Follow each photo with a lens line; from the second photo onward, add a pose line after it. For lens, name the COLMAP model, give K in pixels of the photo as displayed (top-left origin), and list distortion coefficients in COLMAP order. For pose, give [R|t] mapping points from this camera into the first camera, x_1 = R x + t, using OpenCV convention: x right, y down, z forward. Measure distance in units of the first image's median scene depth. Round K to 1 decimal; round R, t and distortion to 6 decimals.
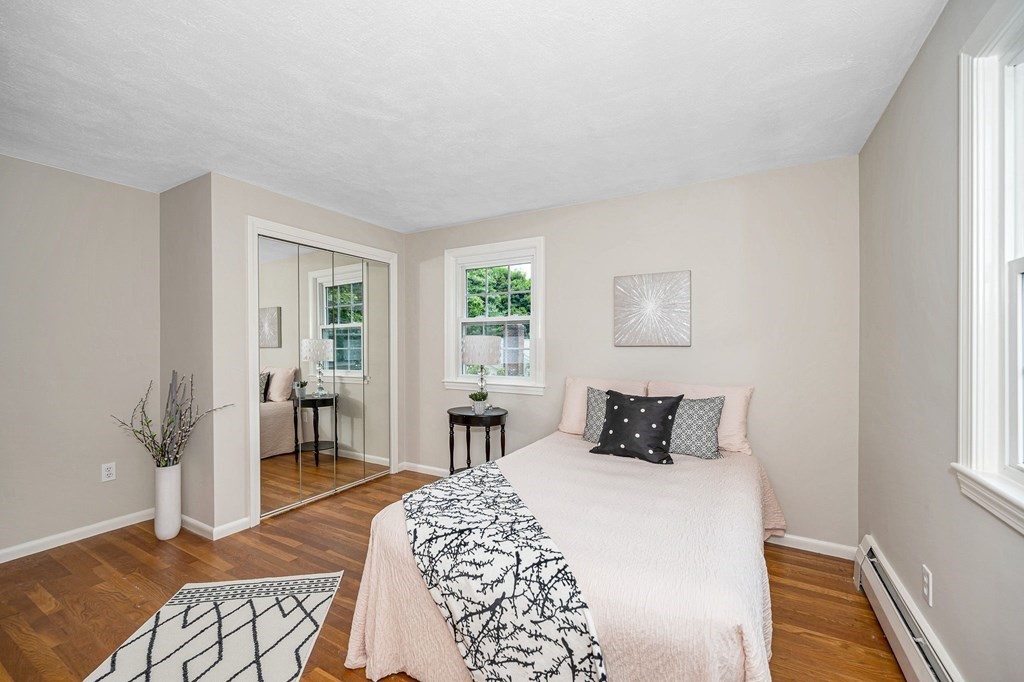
lens RADIAL K [[419.1, 0, 512.3], [0, 419.1, 345.9], [0, 0, 1]] dist [0.000867, -0.000614]
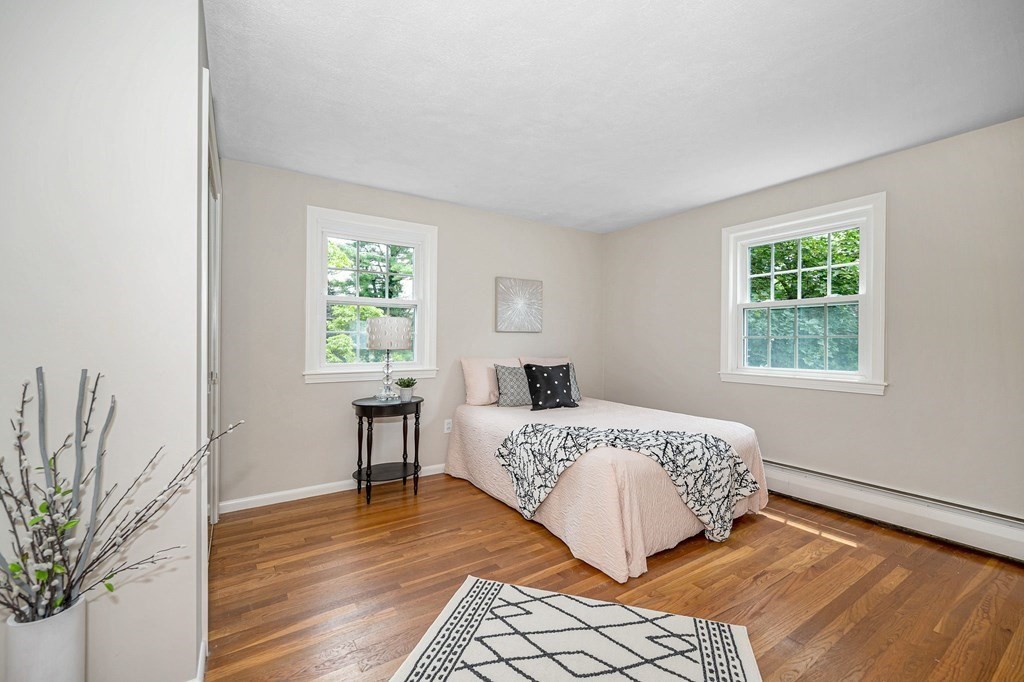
lens RADIAL K [[419.1, 0, 512.3], [0, 419.1, 345.9], [0, 0, 1]] dist [0.000867, -0.000614]
pose [[0.455782, -0.008149, 0.890054, -1.605883], [0.000622, 0.999961, 0.008837, 0.059813], [-0.890091, -0.003474, 0.455769, 0.722244]]
